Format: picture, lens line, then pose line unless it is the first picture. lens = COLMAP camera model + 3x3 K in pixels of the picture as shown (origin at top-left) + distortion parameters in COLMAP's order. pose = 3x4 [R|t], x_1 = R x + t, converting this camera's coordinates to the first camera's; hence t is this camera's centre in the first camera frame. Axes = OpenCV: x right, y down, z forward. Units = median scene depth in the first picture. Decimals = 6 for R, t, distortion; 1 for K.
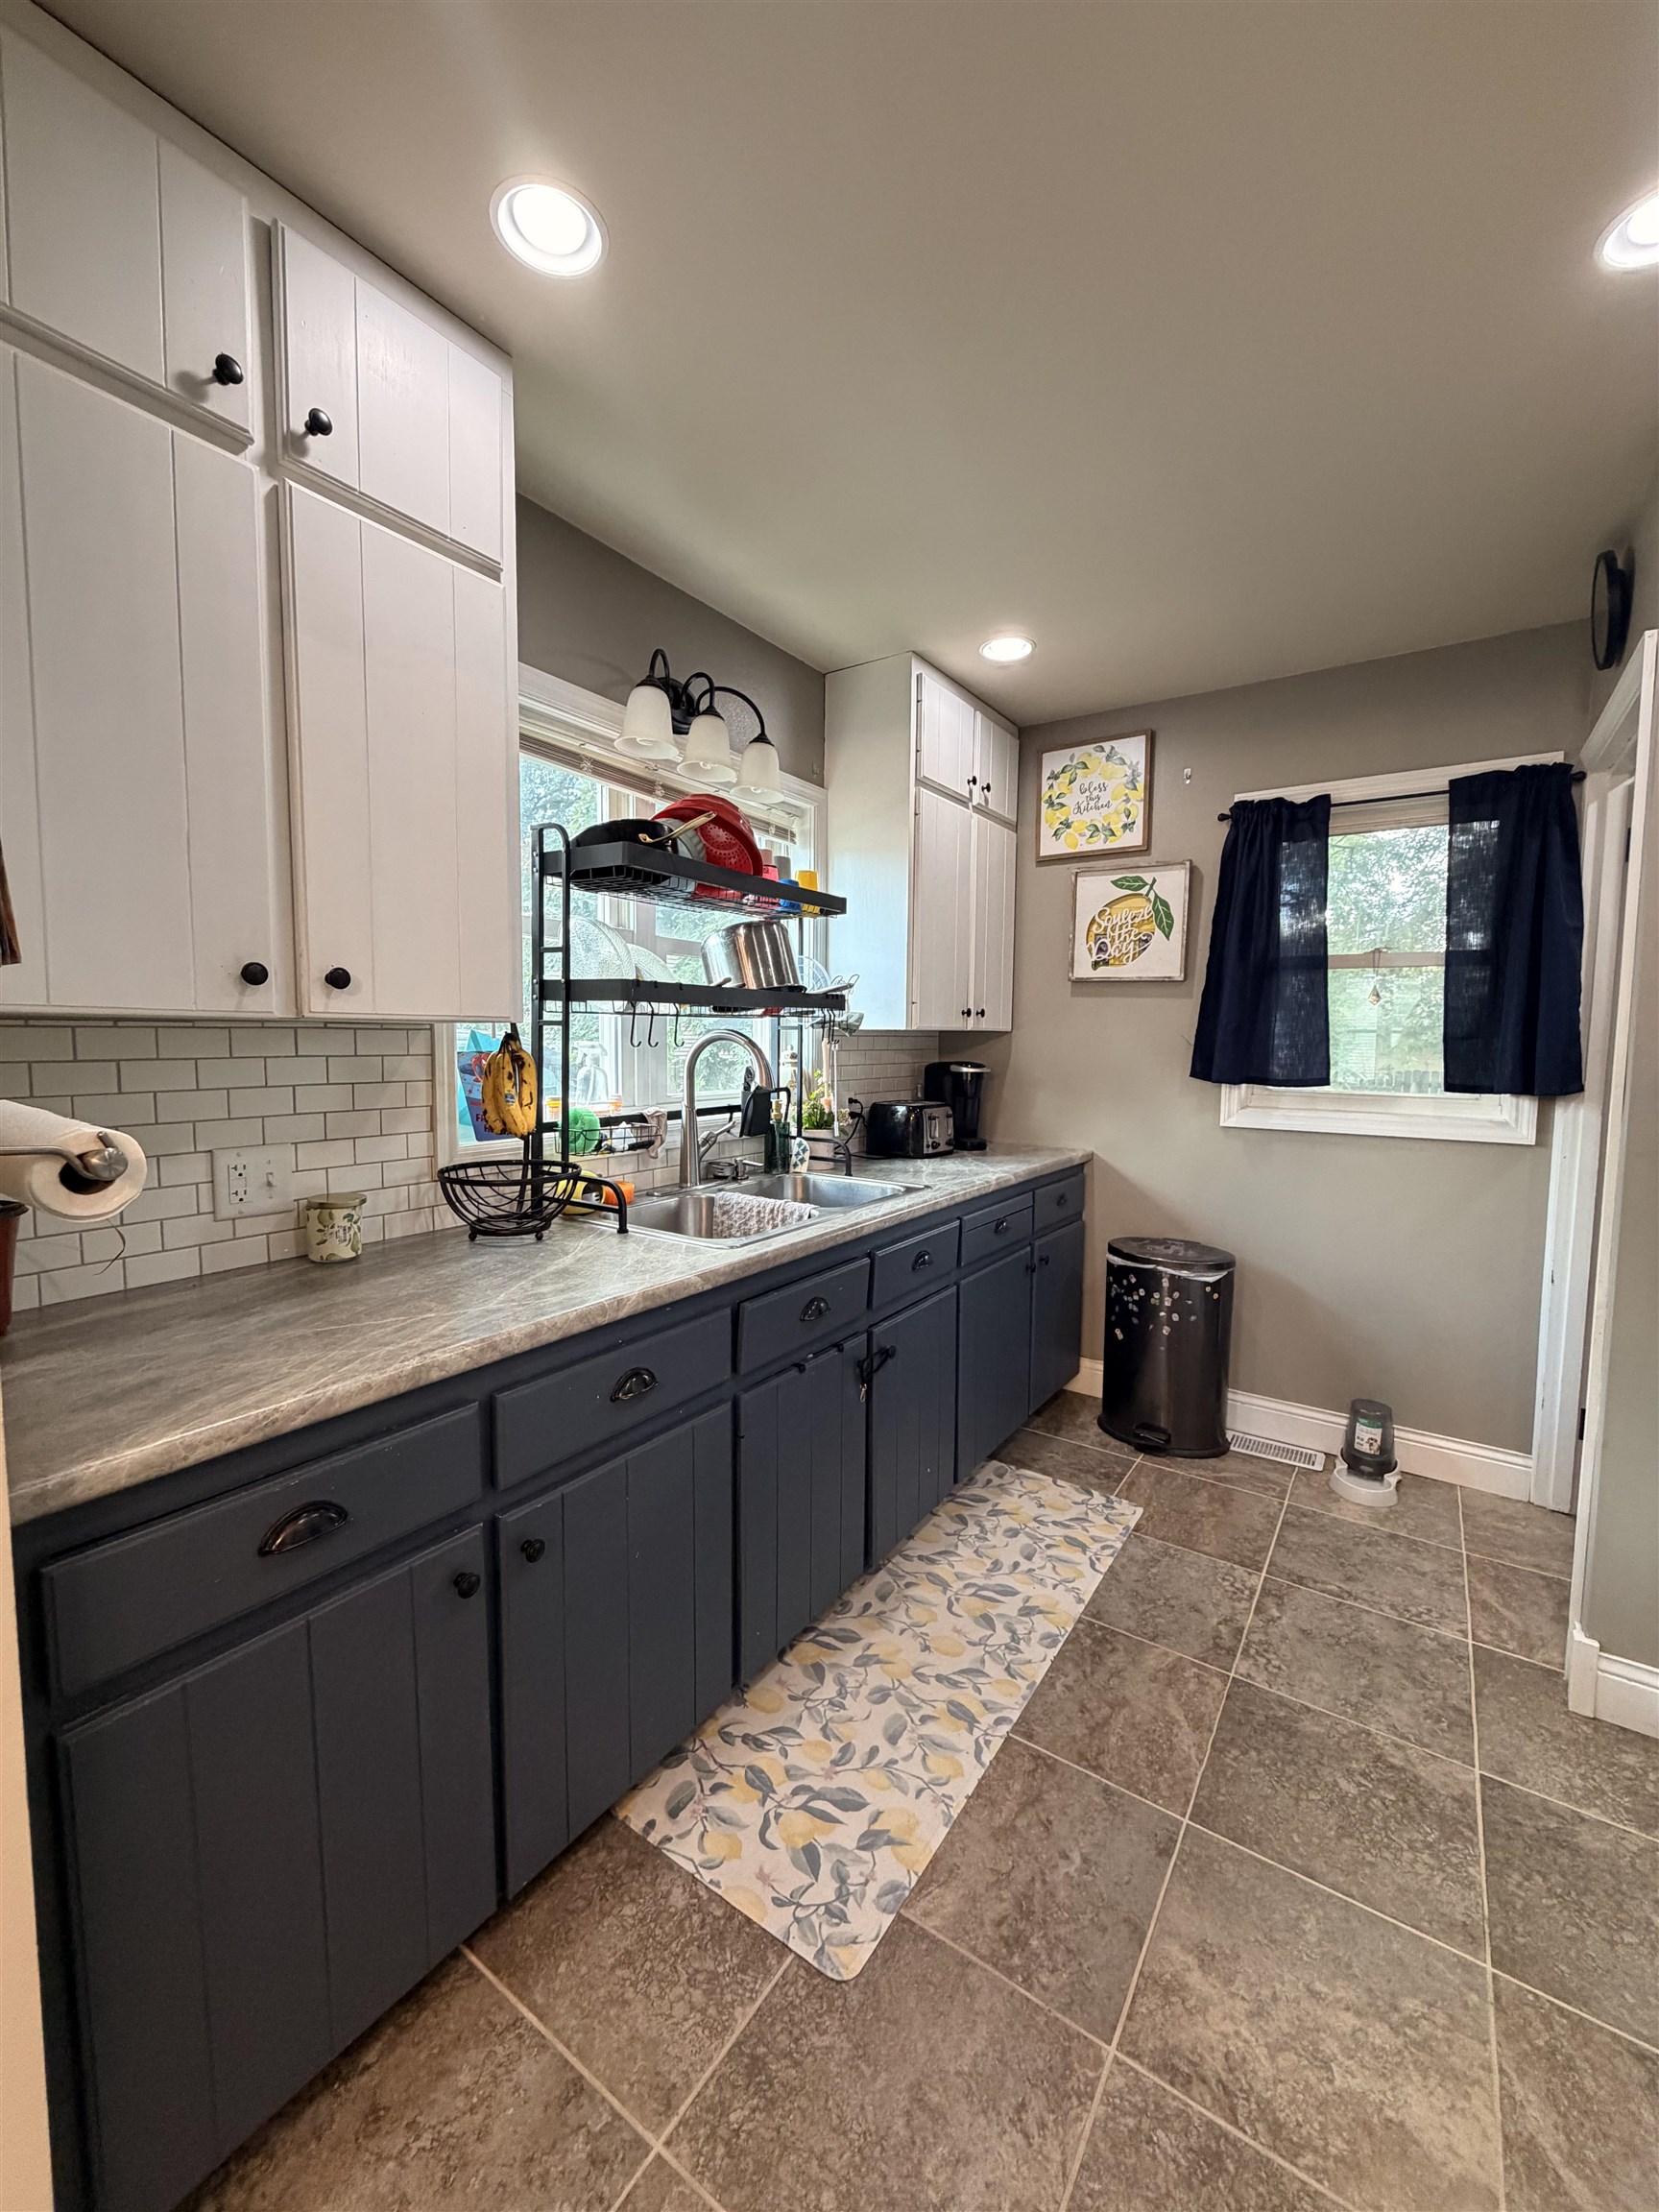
lens RADIAL K [[880.7, 0, 830.9], [0, 880.7, 1106.7], [0, 0, 1]] dist [-0.002007, 0.001262]
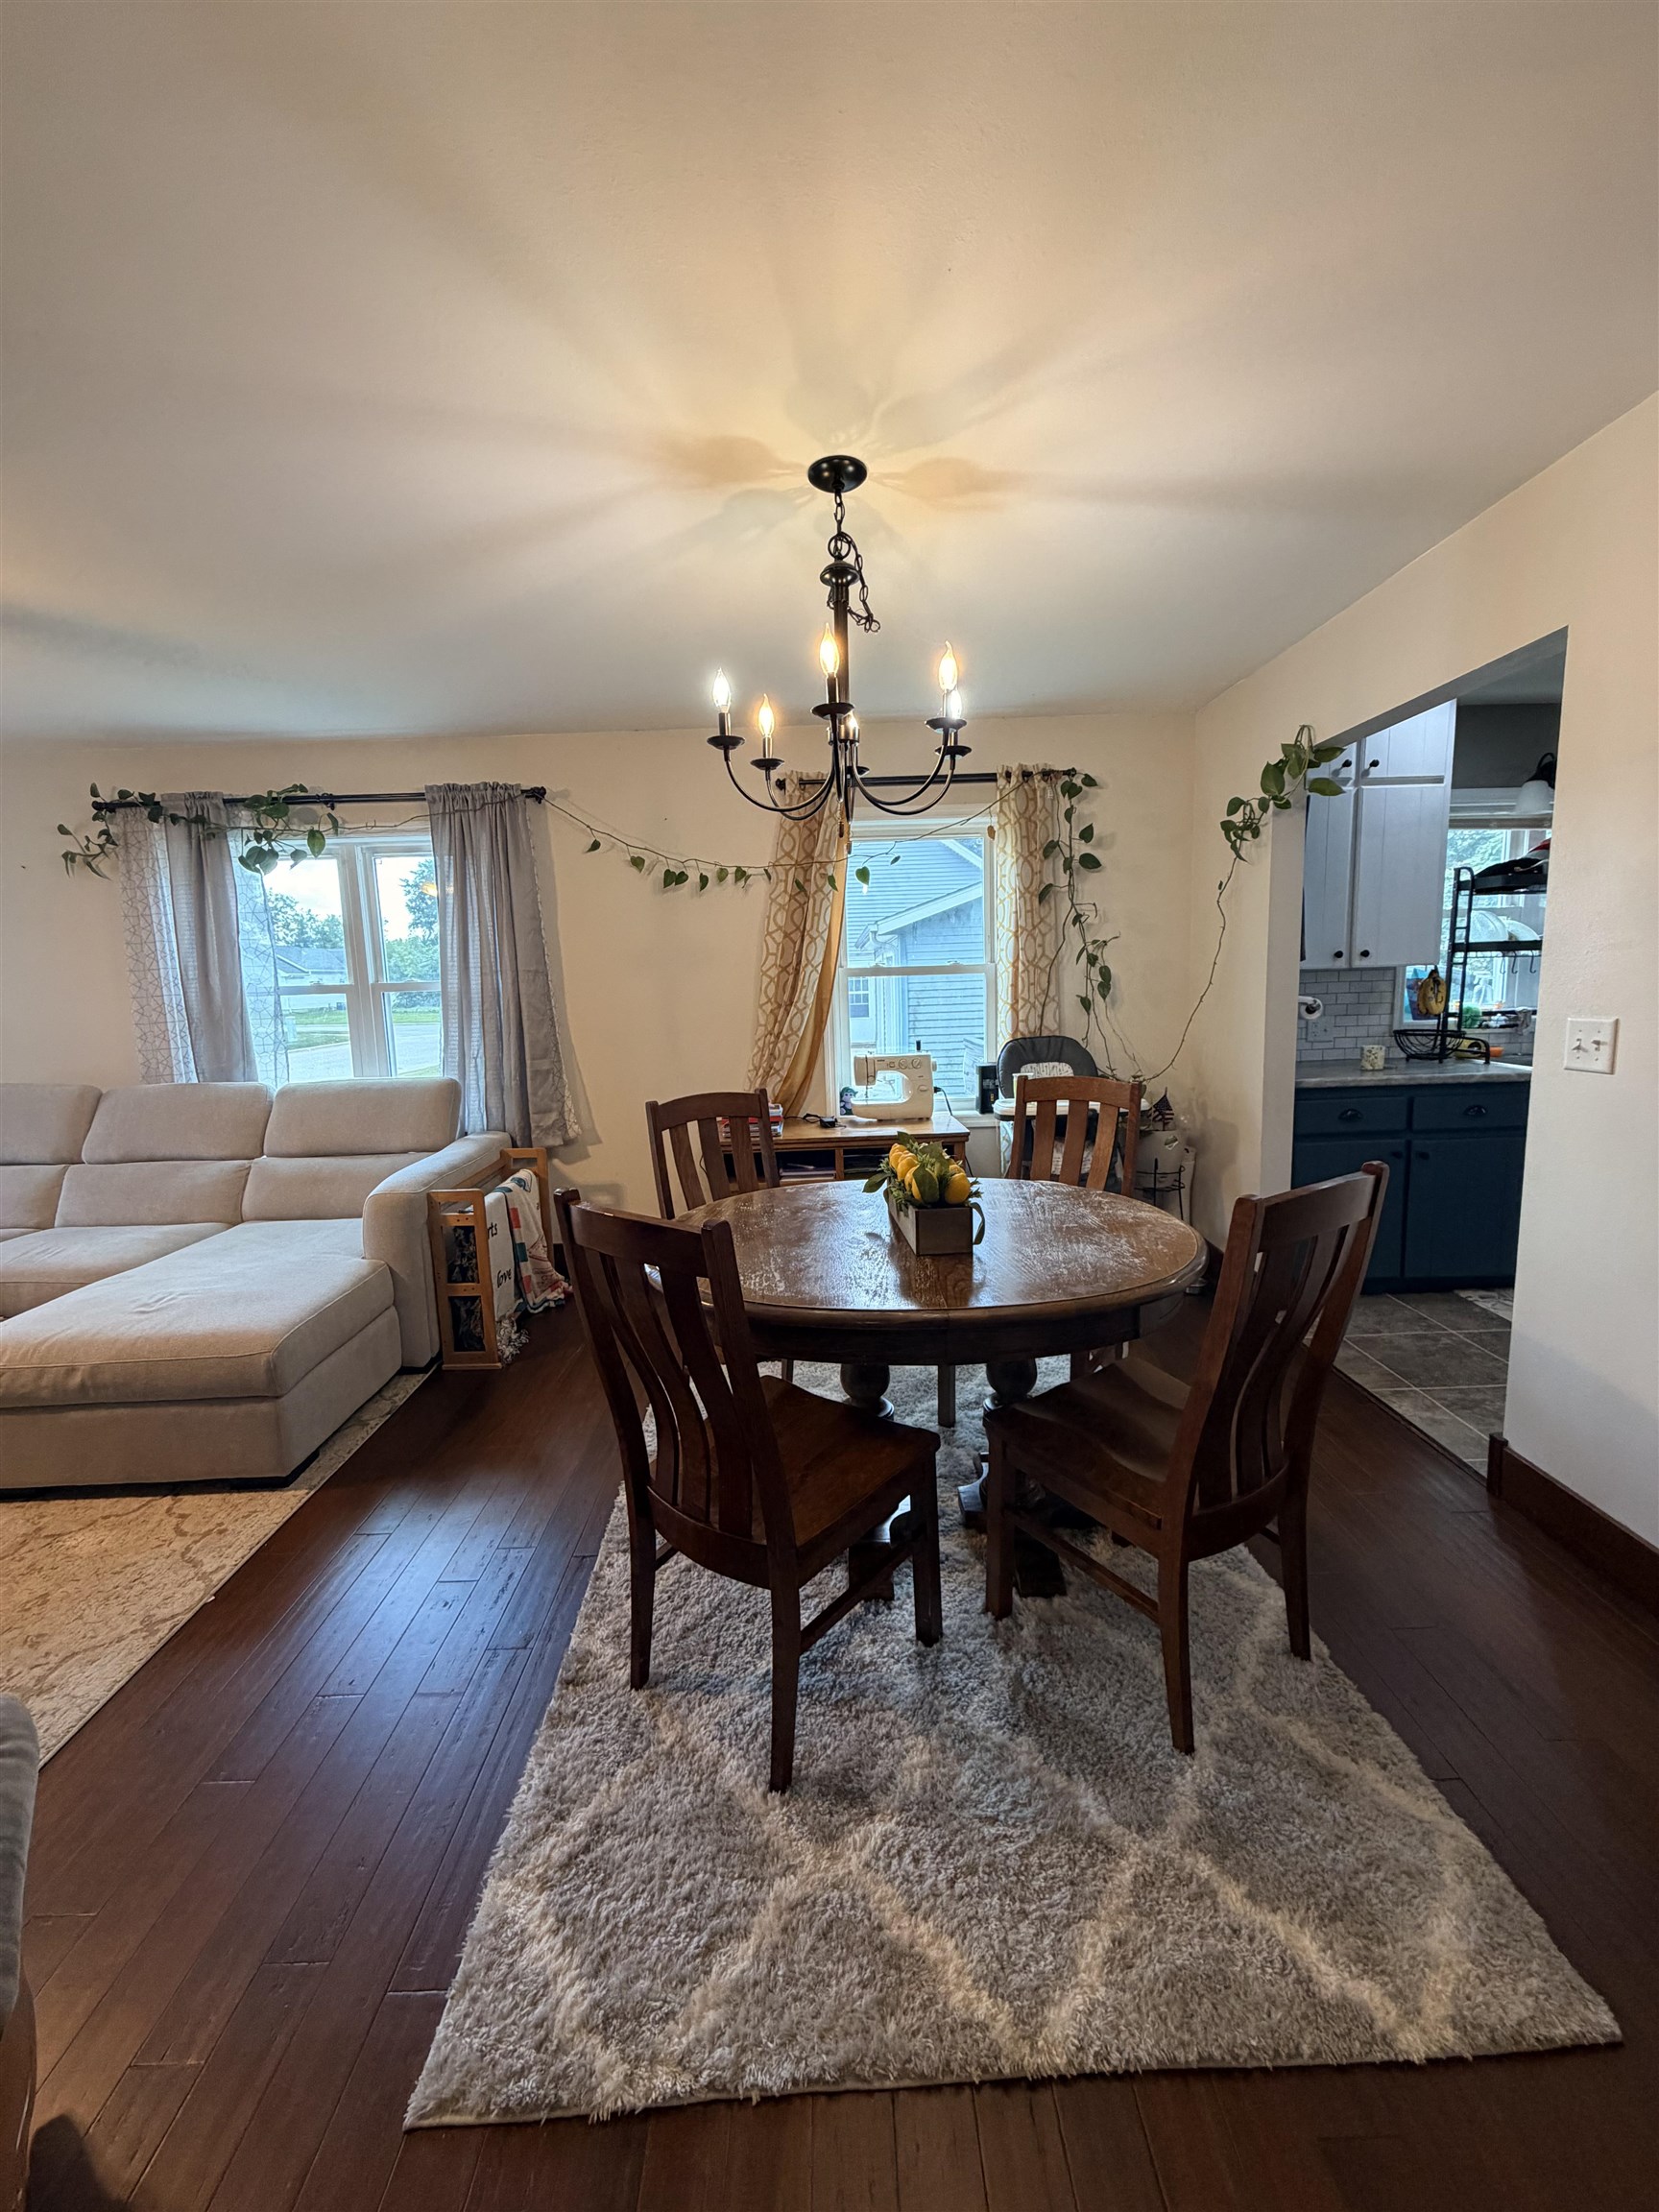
lens RADIAL K [[880.7, 0, 833.9], [0, 880.7, 1097.5], [0, 0, 1]] dist [-0.002007, 0.001262]
pose [[0.573129, 0.082390, -0.815313, 0.642843], [-0.029567, 0.996364, 0.079902, 0.112201], [0.818932, -0.021687, 0.573481, -1.613838]]
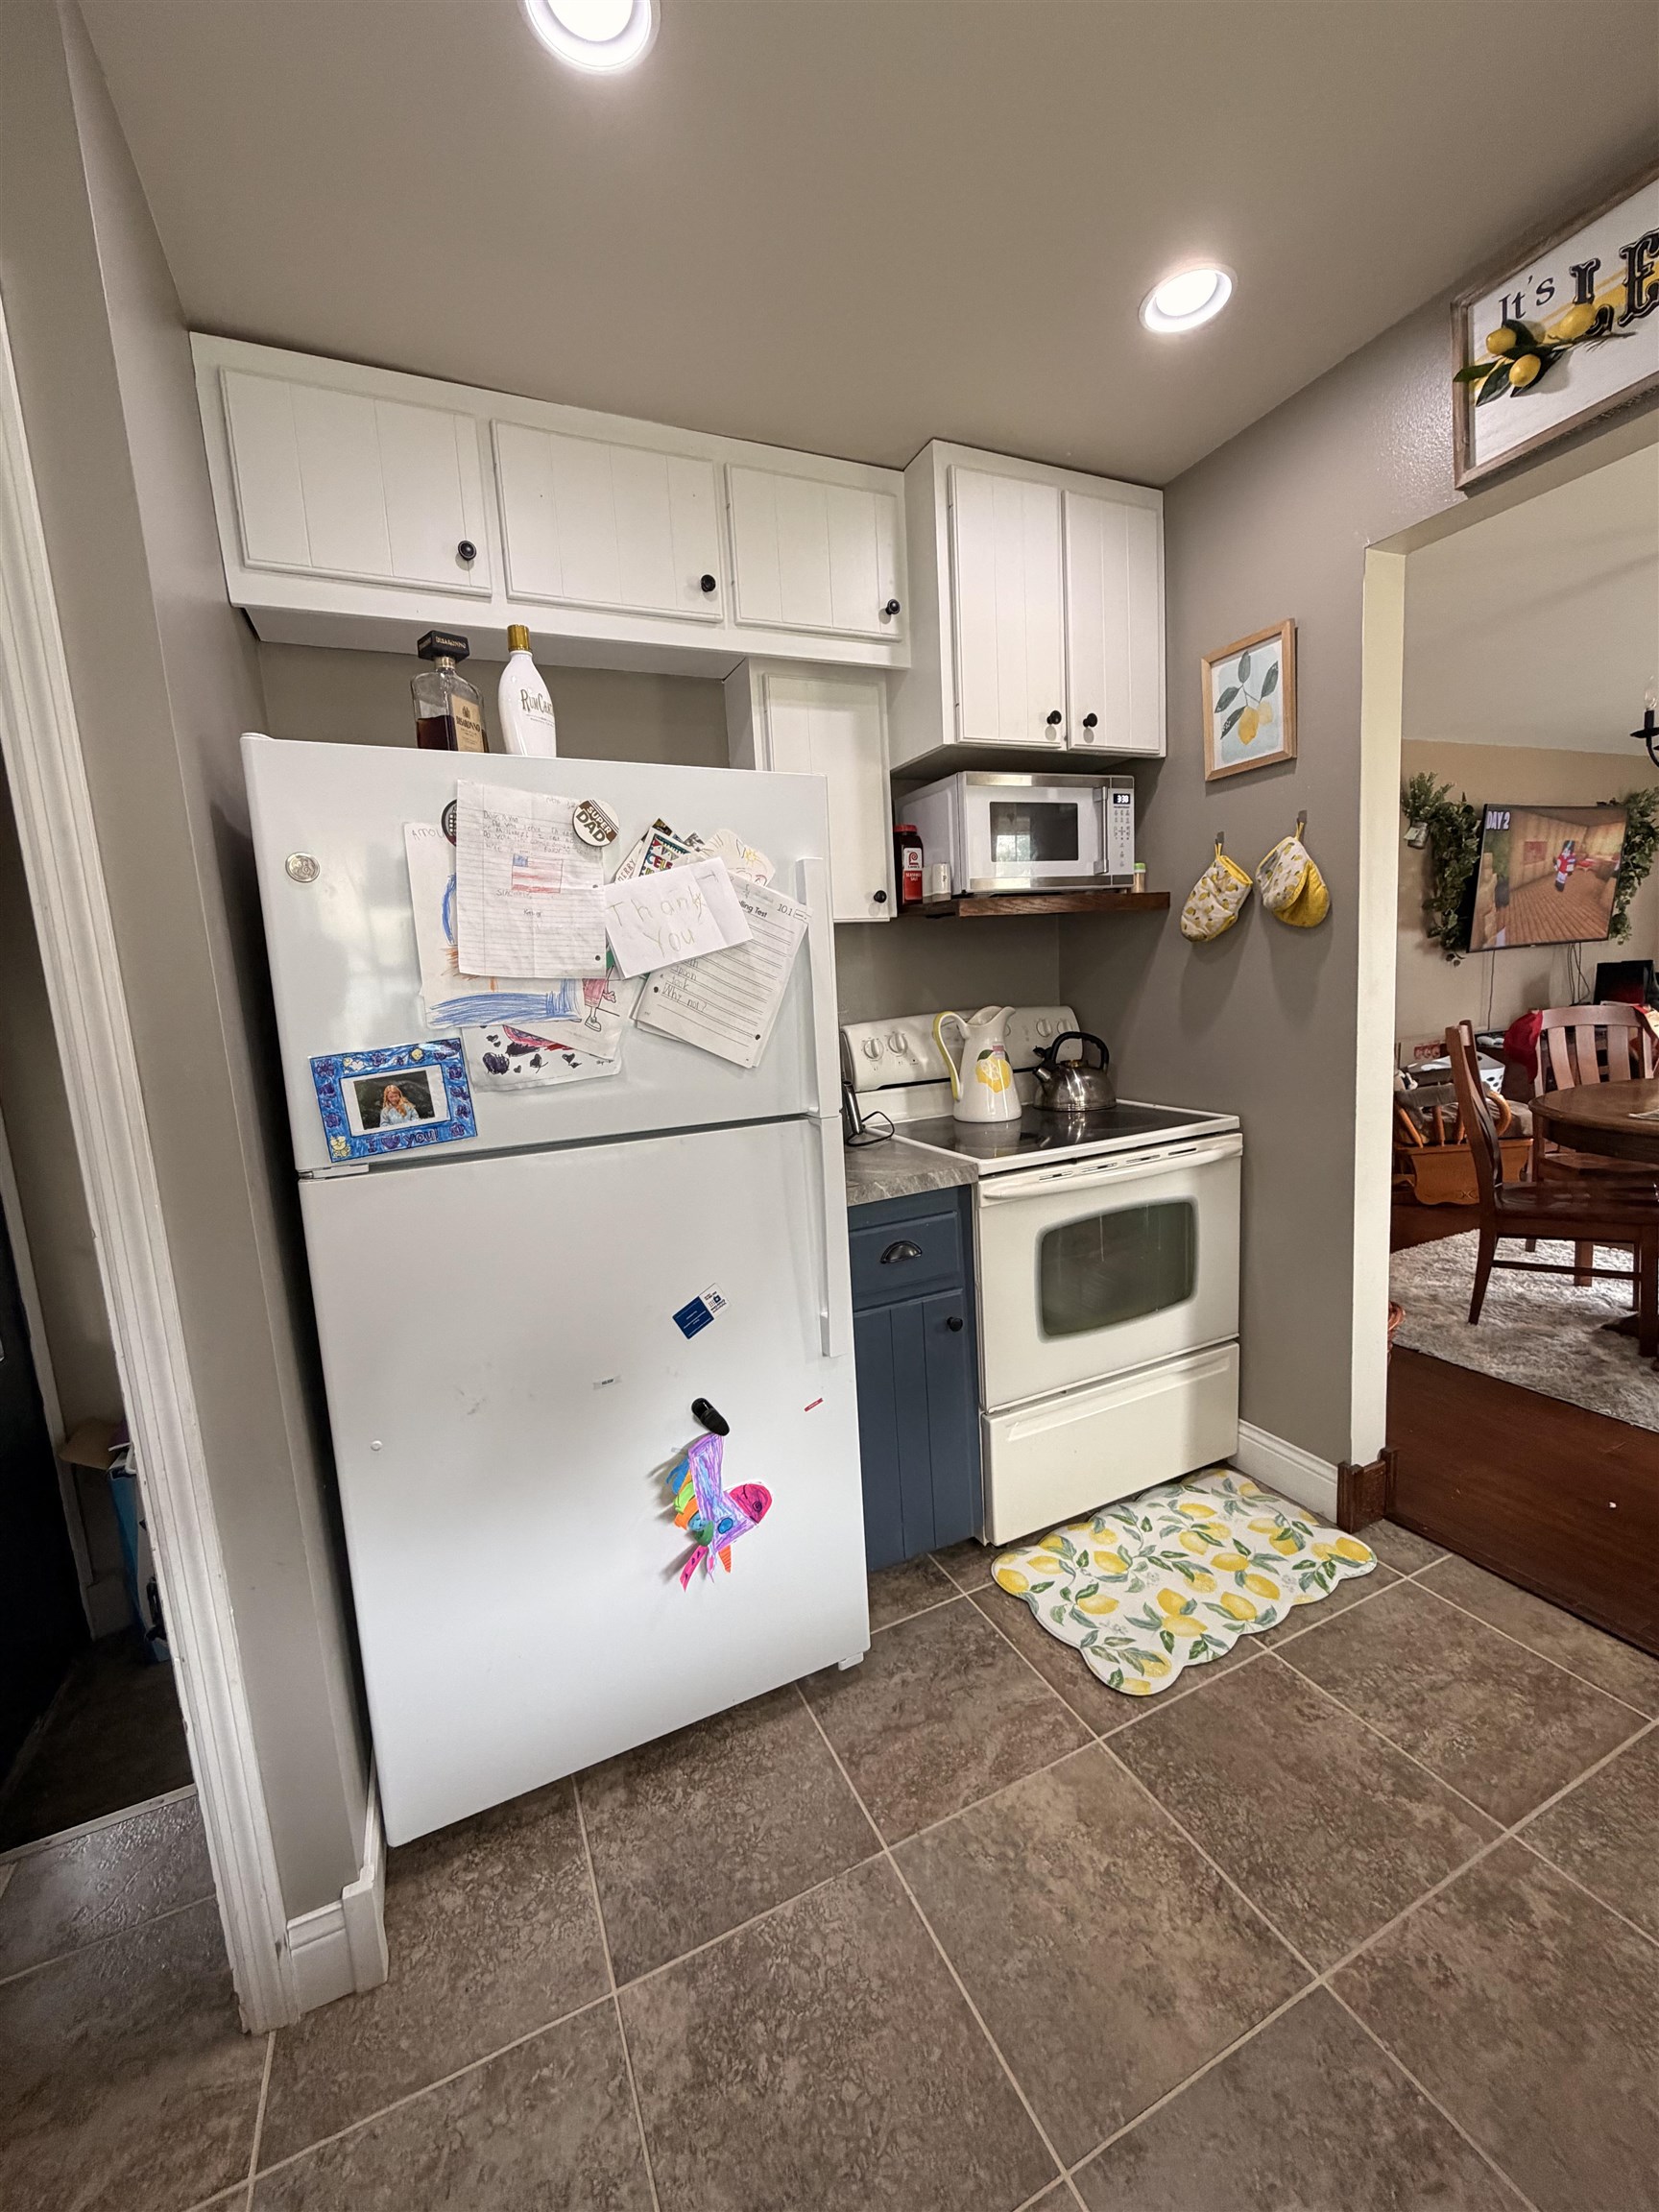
lens RADIAL K [[880.7, 0, 837.5], [0, 880.7, 1105.2], [0, 0, 1]] dist [-0.002007, 0.001262]
pose [[-0.858673, -0.028000, 0.511758, 0.218298], [0.097920, 0.971151, 0.217433, -0.101575], [-0.503082, 0.236815, -0.831160, 1.320064]]
